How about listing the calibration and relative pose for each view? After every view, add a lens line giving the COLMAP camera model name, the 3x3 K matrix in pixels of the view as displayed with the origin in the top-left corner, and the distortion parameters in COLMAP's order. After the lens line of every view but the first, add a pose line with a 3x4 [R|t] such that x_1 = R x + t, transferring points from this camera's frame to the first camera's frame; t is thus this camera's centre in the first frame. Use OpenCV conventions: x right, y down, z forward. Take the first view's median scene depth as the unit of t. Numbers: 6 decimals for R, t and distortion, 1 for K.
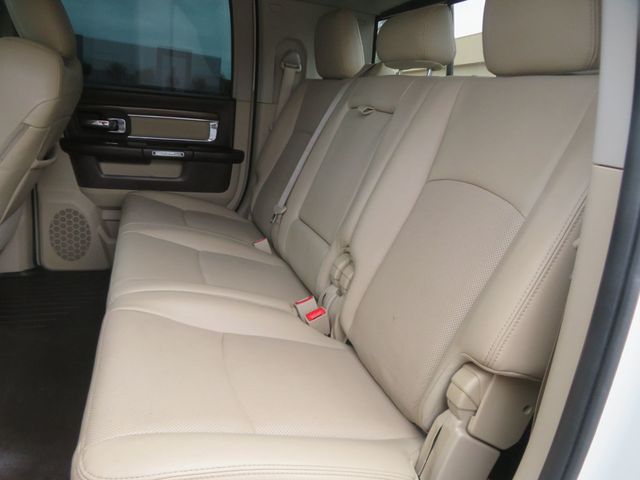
lens RADIAL K [[473.7, 0, 325.3], [0, 473.7, 238.0], [0, 0, 1]] dist [0.008340, 0.002784]
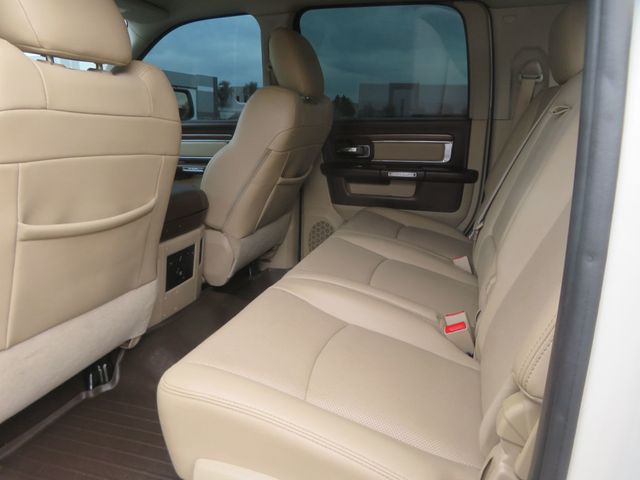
lens RADIAL K [[473.7, 0, 311.4], [0, 473.7, 237.7], [0, 0, 1]] dist [0.008340, 0.002784]
pose [[0.786550, 0.057340, -0.614859, 0.250824], [-0.100285, 0.994323, -0.035561, 0.034994], [0.609329, 0.089632, 0.787835, 0.051077]]
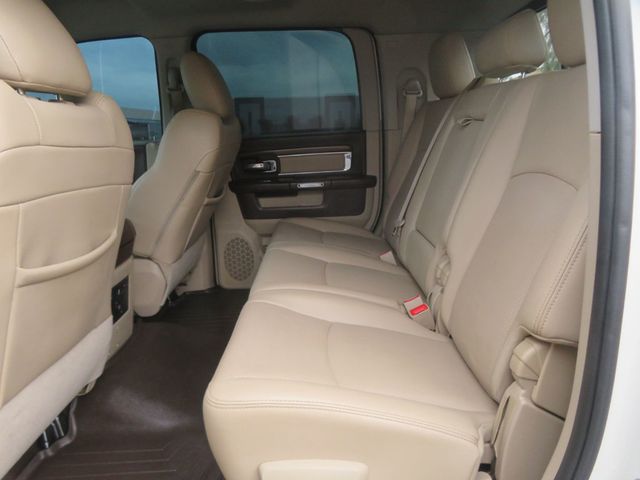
lens RADIAL K [[473.7, 0, 317.1], [0, 473.7, 237.2], [0, 0, 1]] dist [0.008340, 0.002784]
pose [[0.931075, -0.065243, -0.358946, 0.127867], [0.040900, 0.996344, -0.075009, 0.051353], [0.362528, 0.055158, 0.930339, -0.089089]]
